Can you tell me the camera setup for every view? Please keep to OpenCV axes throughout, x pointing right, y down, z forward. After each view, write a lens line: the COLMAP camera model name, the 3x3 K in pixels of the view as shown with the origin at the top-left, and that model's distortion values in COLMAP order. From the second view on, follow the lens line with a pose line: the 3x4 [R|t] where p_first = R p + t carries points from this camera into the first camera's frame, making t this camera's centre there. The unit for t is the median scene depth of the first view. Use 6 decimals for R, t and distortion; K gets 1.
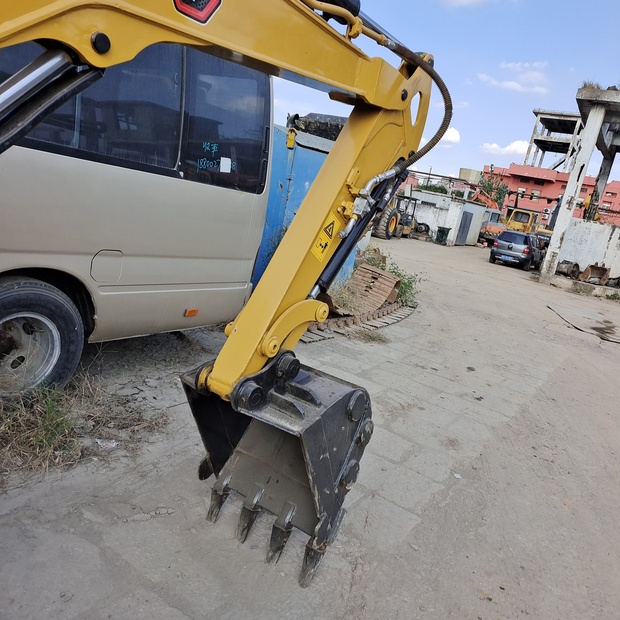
lens RADIAL K [[570.3, 0, 315.6], [0, 570.3, 315.0], [0, 0, 1]] dist [0.058498, 0.008178]
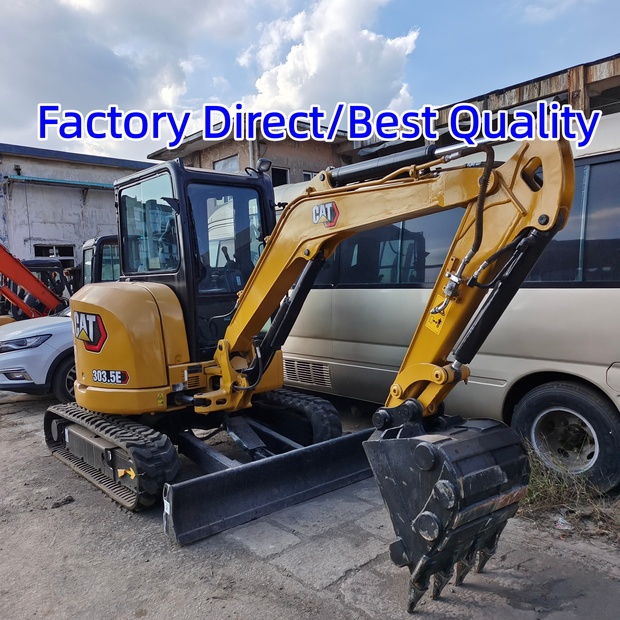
lens RADIAL K [[570.3, 0, 315.6], [0, 570.3, 315.0], [0, 0, 1]] dist [0.058498, 0.008178]
pose [[-0.293262, -0.140566, -0.945642, 0.942749], [-0.219798, 0.972549, -0.076402, 0.014629], [0.930423, 0.185445, -0.316108, 0.837161]]
